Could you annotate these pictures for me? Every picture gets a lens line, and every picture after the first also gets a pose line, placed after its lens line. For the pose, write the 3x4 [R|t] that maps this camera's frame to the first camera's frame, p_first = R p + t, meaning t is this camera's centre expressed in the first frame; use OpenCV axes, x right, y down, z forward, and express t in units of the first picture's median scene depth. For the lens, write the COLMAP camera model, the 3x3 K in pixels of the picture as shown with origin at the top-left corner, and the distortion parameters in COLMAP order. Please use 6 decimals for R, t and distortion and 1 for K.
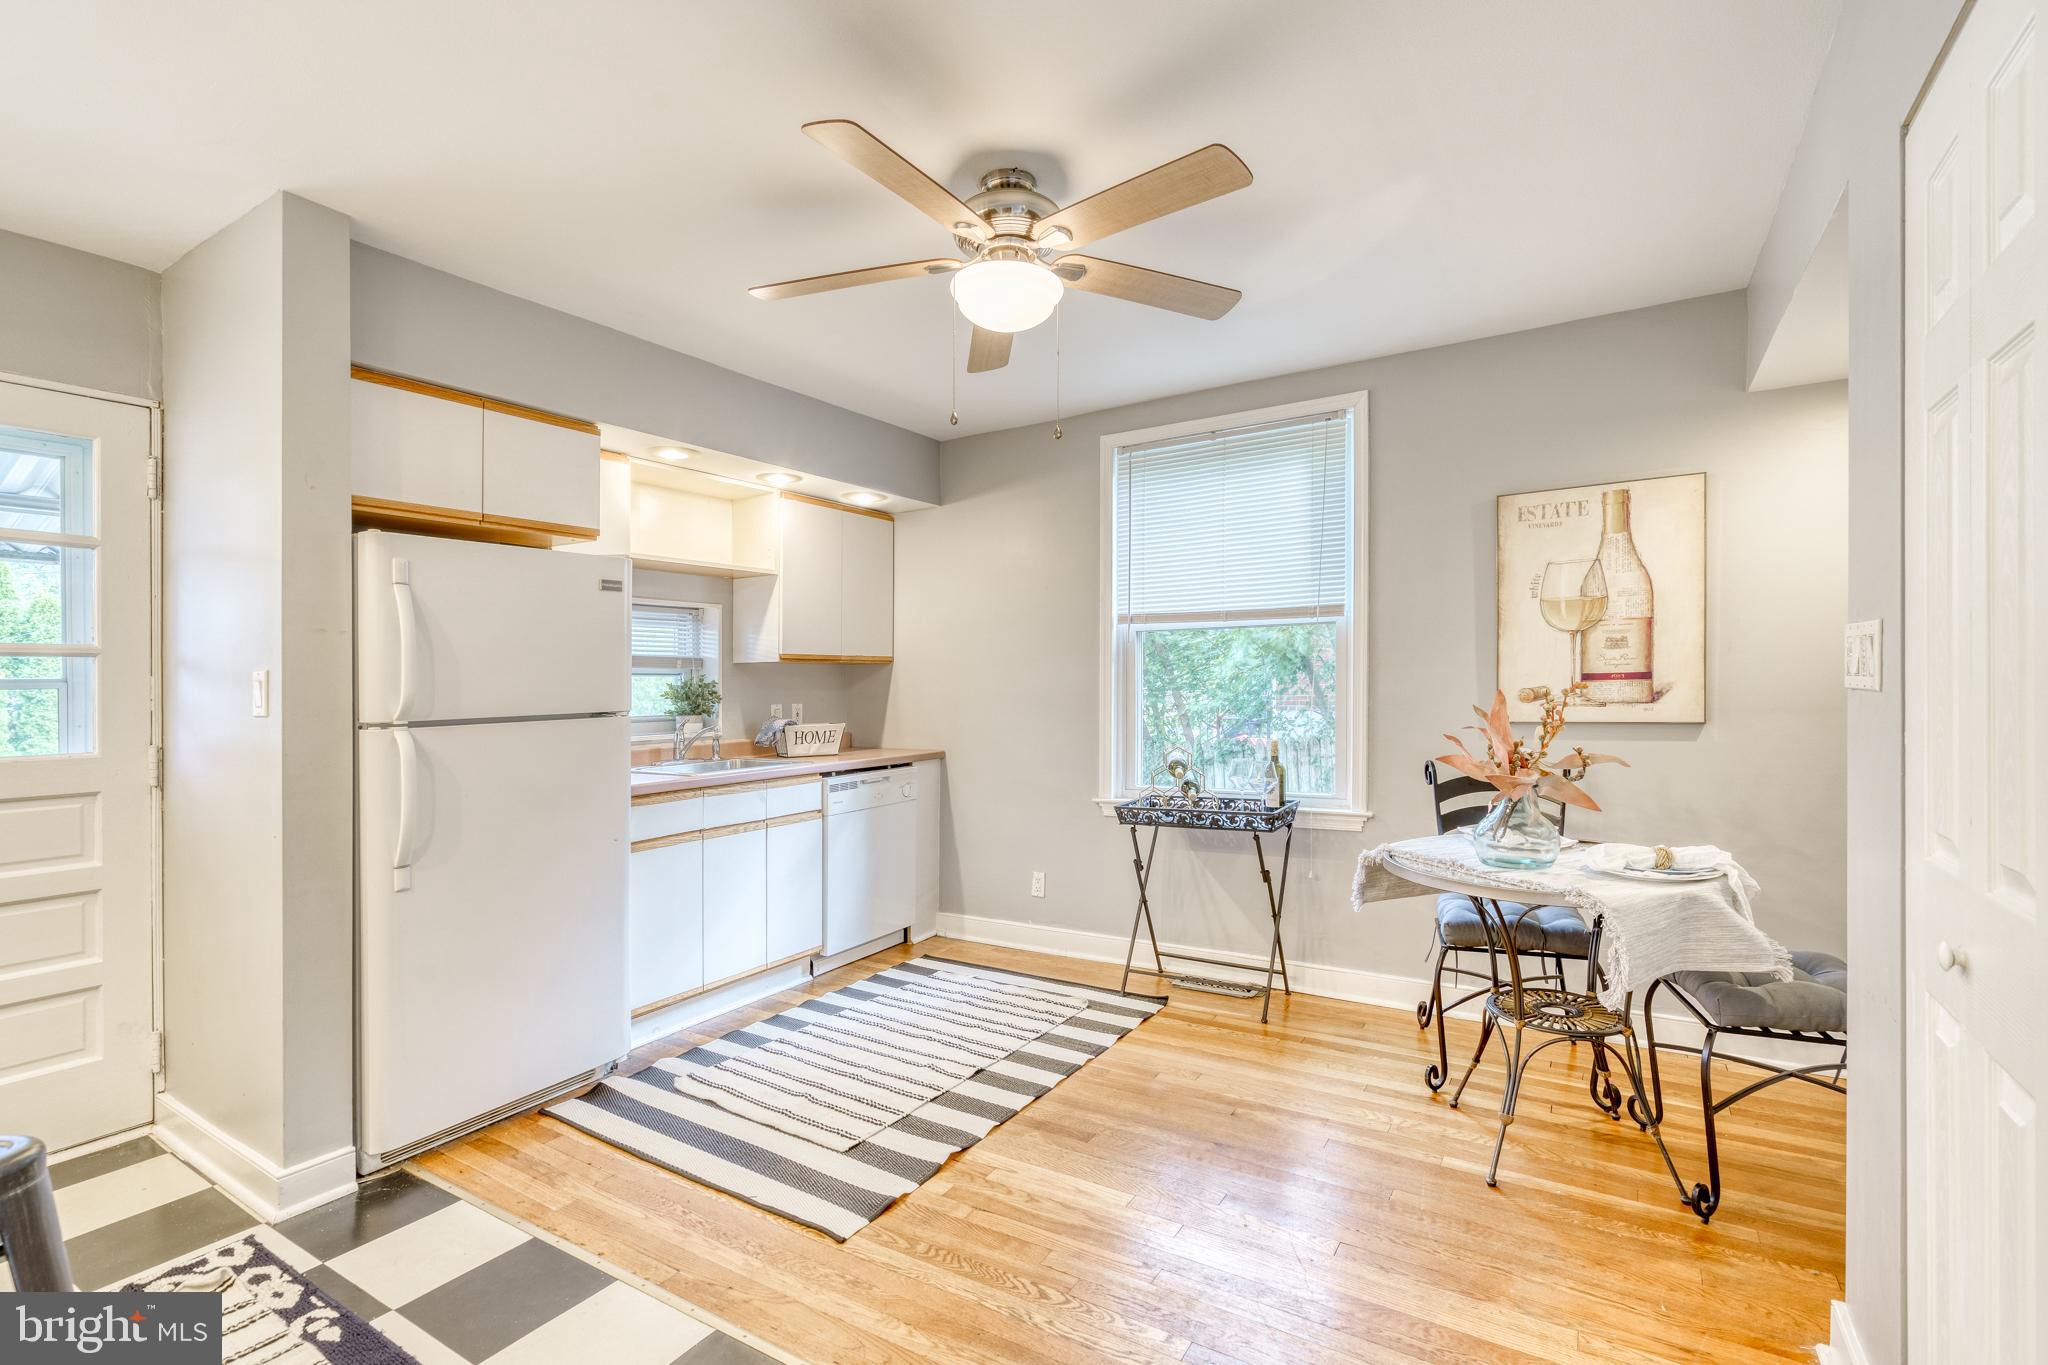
lens RADIAL K [[929.2, 0, 1021.2], [0, 929.2, 671.8], [0, 0, 1]] dist [-0.001634, 0.000043]
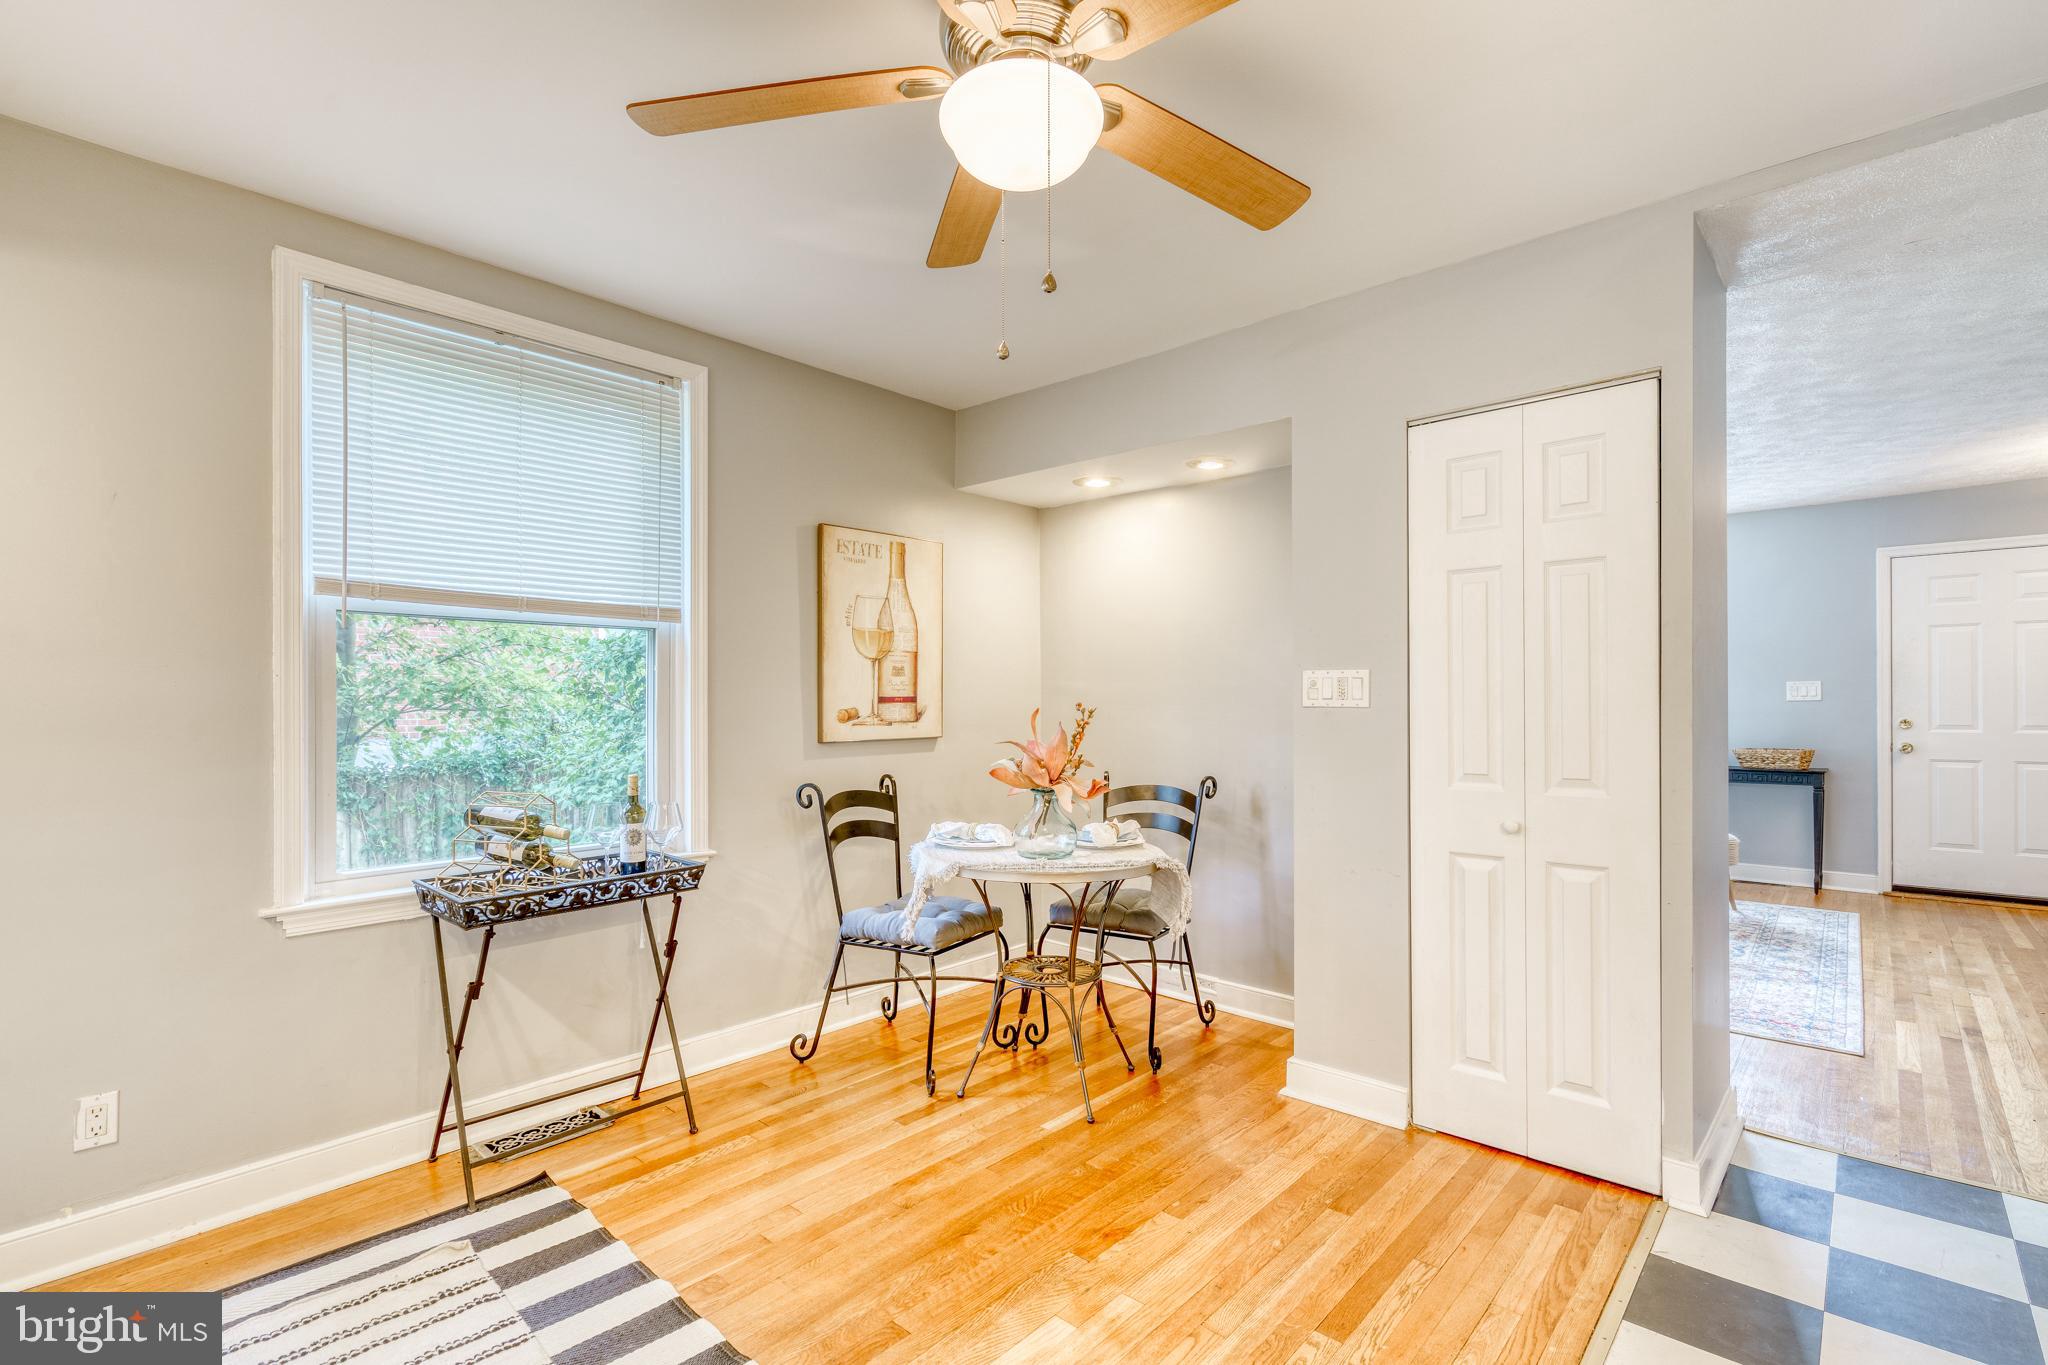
lens RADIAL K [[936.6, 0, 1027.2], [0, 936.6, 704.5], [0, 0, 1]] dist [-0.002786, 0.000646]
pose [[0.182167, 0.012347, 0.983190, -0.491213], [-0.014909, 0.999841, -0.009794, 0.019911], [-0.983154, -0.012875, 0.182323, 0.609110]]
